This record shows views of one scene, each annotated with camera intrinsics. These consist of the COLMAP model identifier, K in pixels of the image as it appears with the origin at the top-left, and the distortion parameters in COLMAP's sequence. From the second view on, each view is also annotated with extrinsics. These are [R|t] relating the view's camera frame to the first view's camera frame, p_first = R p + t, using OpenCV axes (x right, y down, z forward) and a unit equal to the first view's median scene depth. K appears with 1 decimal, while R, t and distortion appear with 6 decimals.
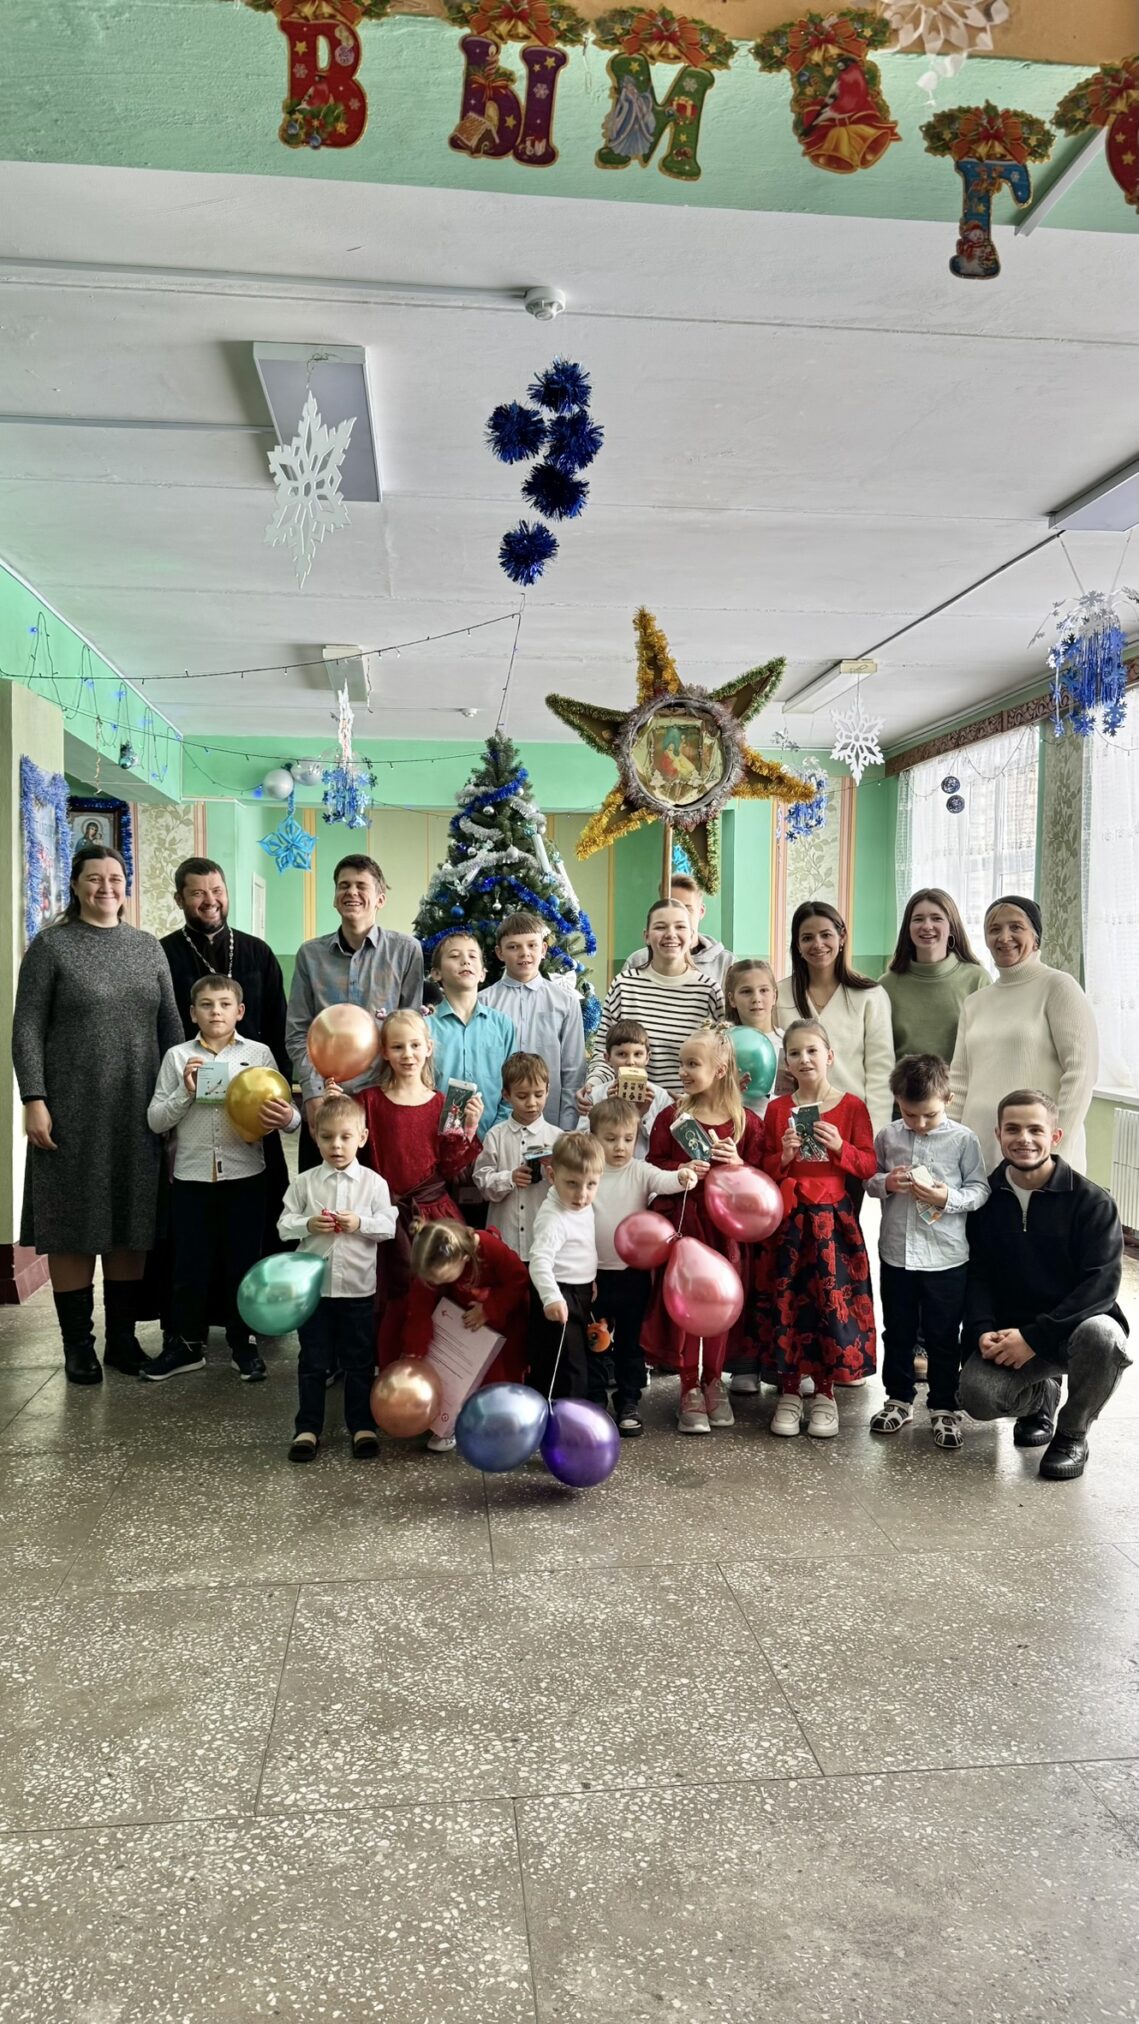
lens RADIAL K [[1430.5, 0, 569.5], [0, 1430.5, 1012.0], [0, 0, 1]] dist [0.193673, -0.377983]
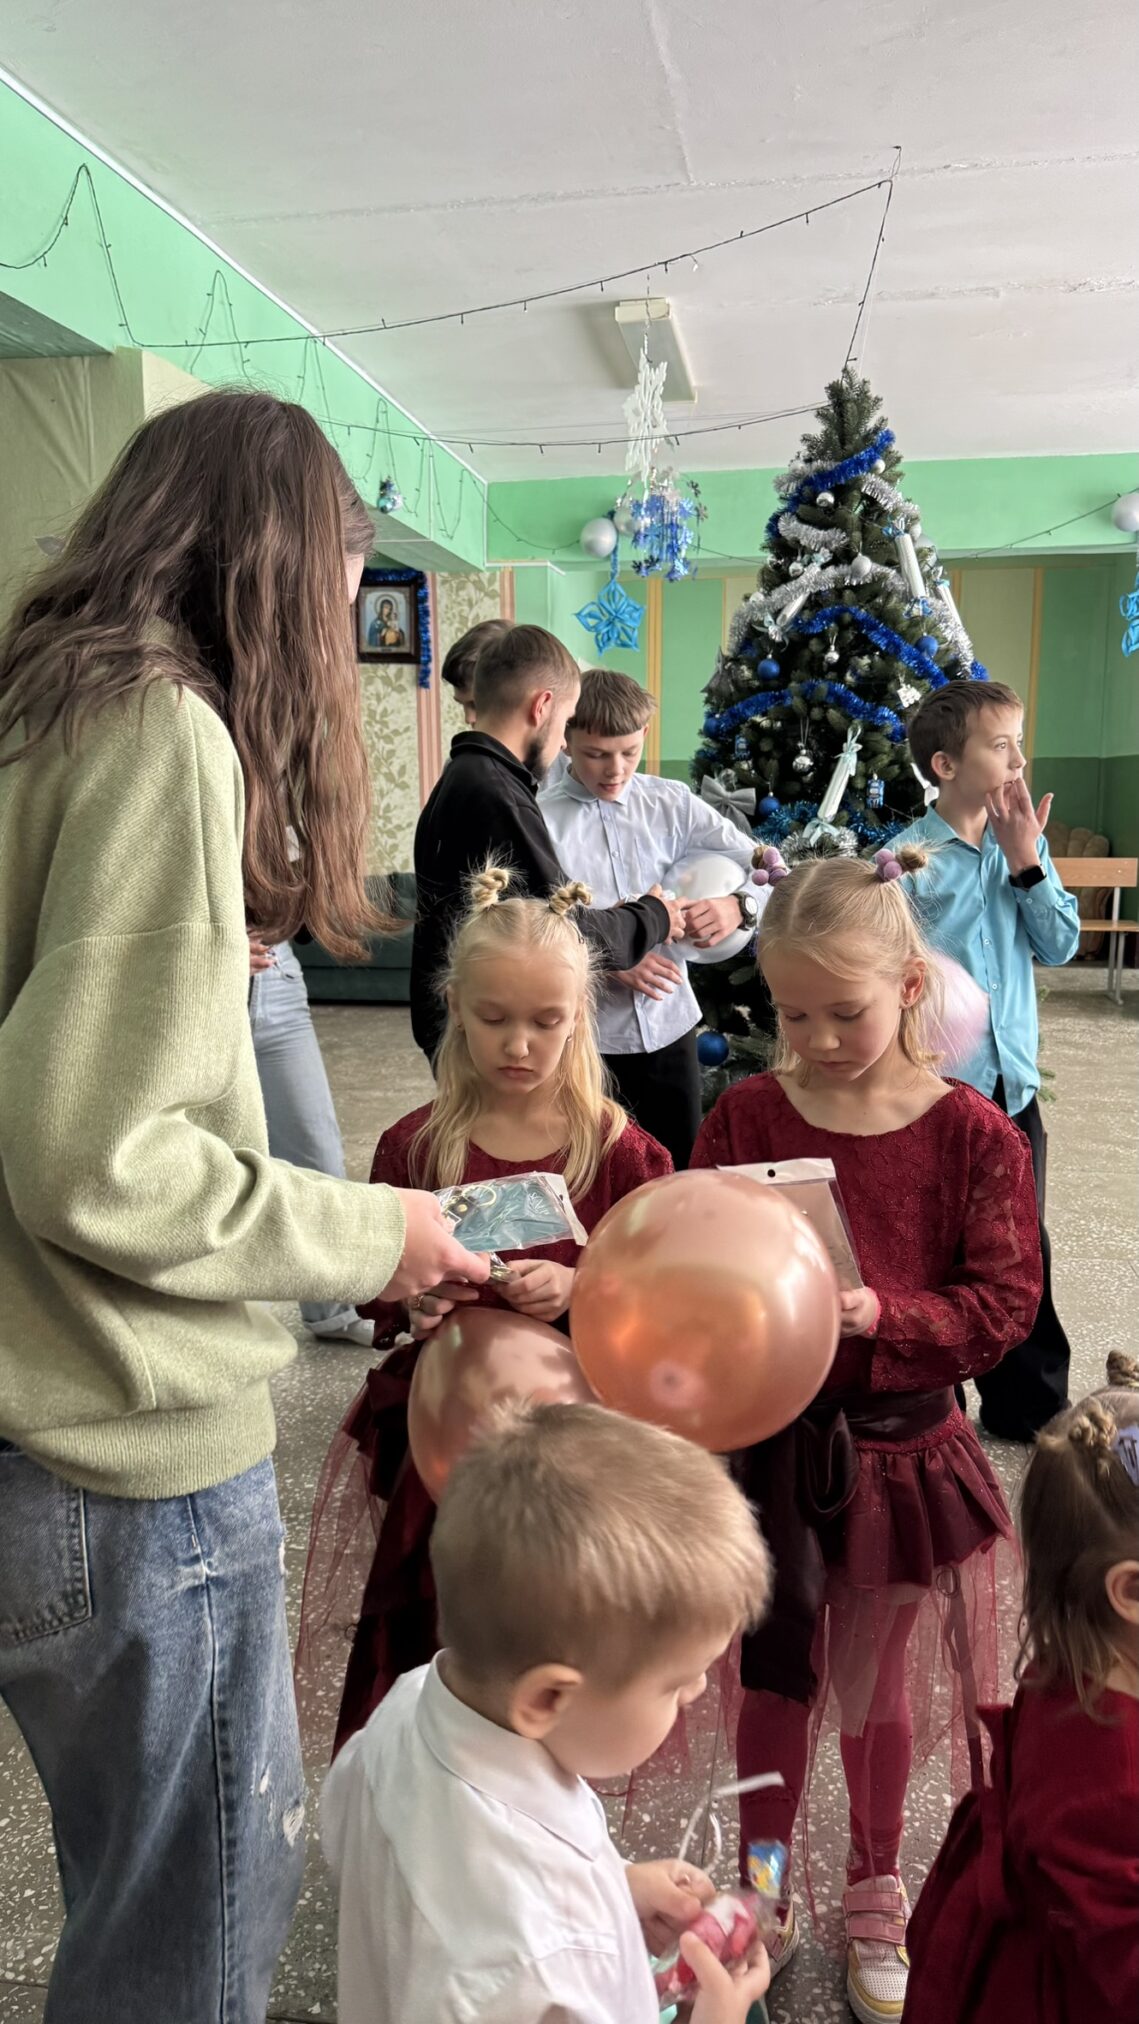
lens RADIAL K [[1430.5, 0, 569.5], [0, 1430.5, 1012.0], [0, 0, 1]] dist [0.193673, -0.377983]
pose [[0.962363, 0.030872, -0.270008, 0.015018], [0.004209, 0.991715, 0.128391, -0.001277], [0.271735, -0.124695, 0.954260, 0.334577]]
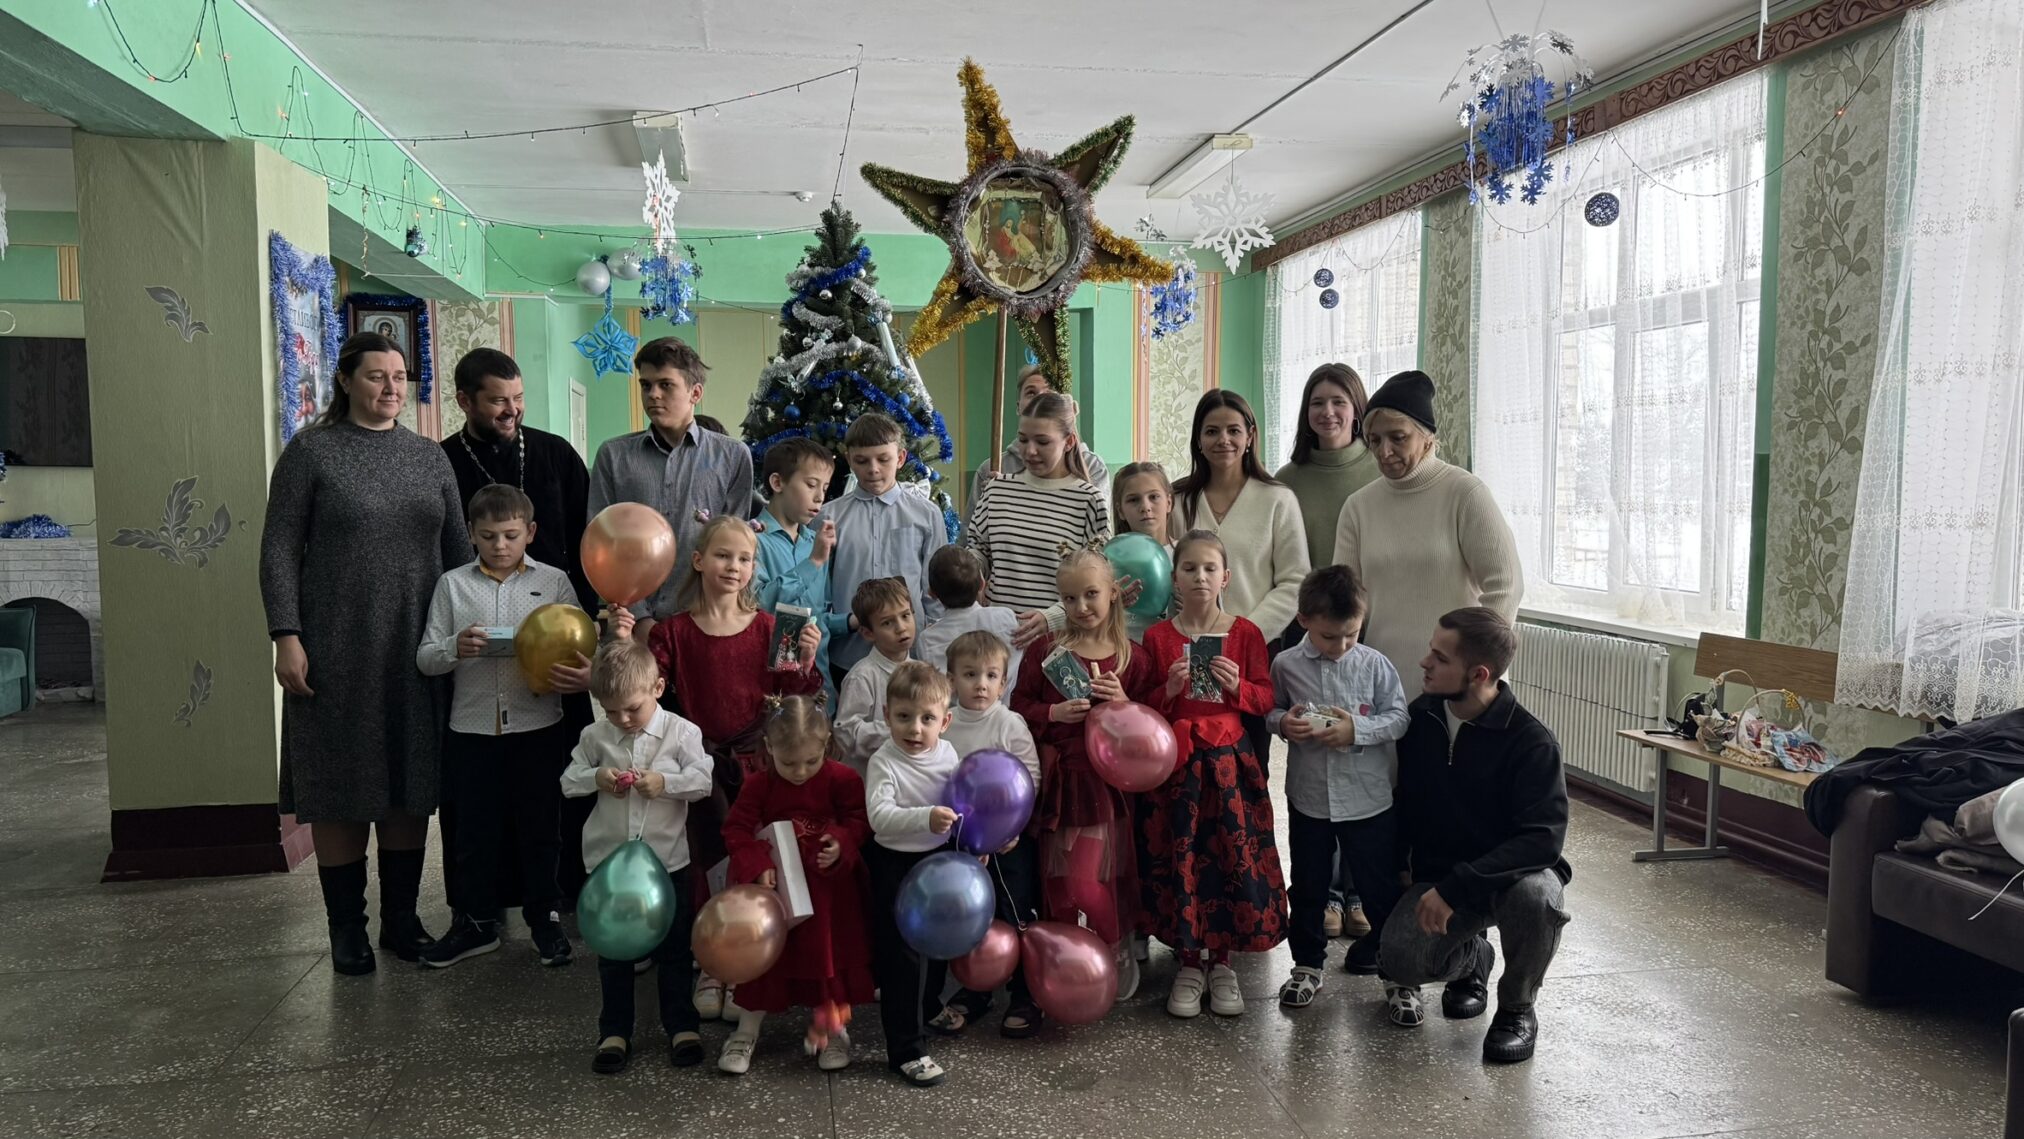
lens RADIAL K [[1430.5, 0, 1001.4], [0, 1430.5, 578.9], [0, 0, 1]] dist [0.193673, -0.377983]
pose [[0.998212, -0.015363, 0.057770, -0.003445], [0.013271, 0.999248, 0.036437, 0.000934], [-0.058286, -0.035605, 0.997665, 0.117465]]
